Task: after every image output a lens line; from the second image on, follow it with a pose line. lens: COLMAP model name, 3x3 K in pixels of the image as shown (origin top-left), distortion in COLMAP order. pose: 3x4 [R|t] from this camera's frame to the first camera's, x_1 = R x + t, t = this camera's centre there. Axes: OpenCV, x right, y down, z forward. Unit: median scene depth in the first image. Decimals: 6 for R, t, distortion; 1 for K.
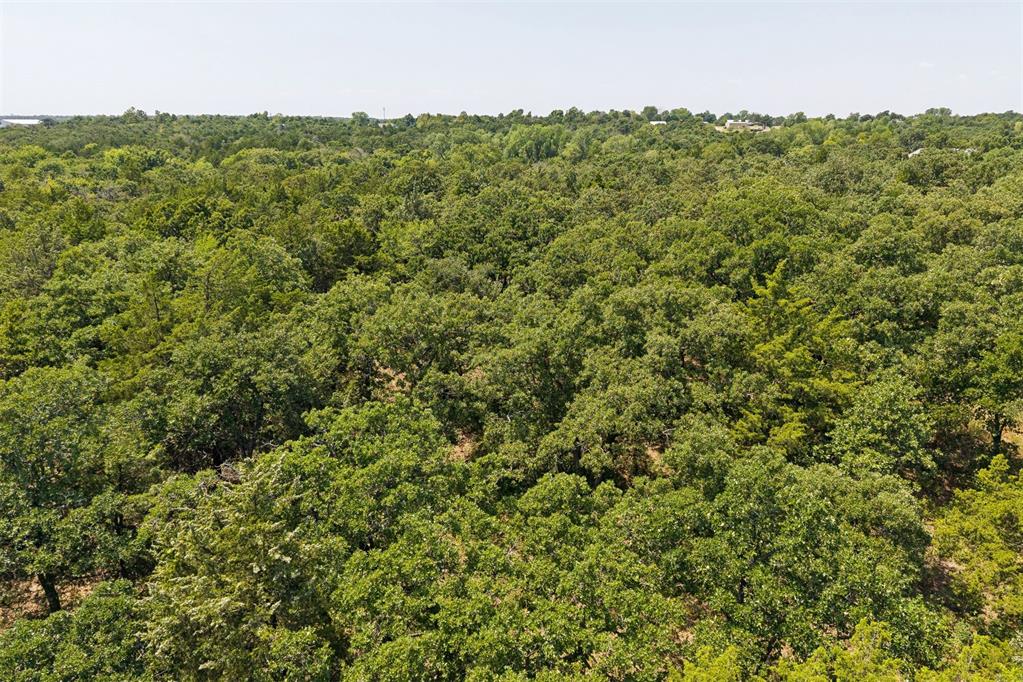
lens RADIAL K [[698.7, 0, 527.0], [0, 698.7, 326.4], [0, 0, 1]] dist [0.022396, -0.024695]
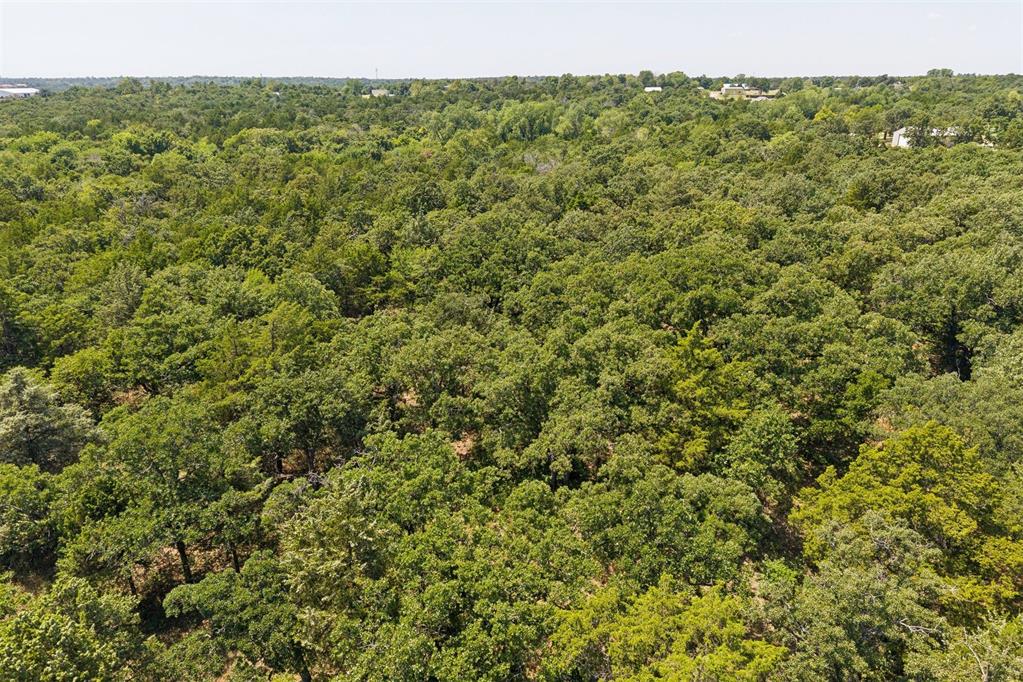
lens RADIAL K [[698.7, 0, 513.8], [0, 698.7, 340.8], [0, 0, 1]] dist [0.022396, -0.024695]
pose [[0.999915, -0.002836, -0.012735, 0.017057], [0.003767, 0.997271, 0.073734, -0.138851], [0.012491, -0.073776, 0.997197, -0.335365]]
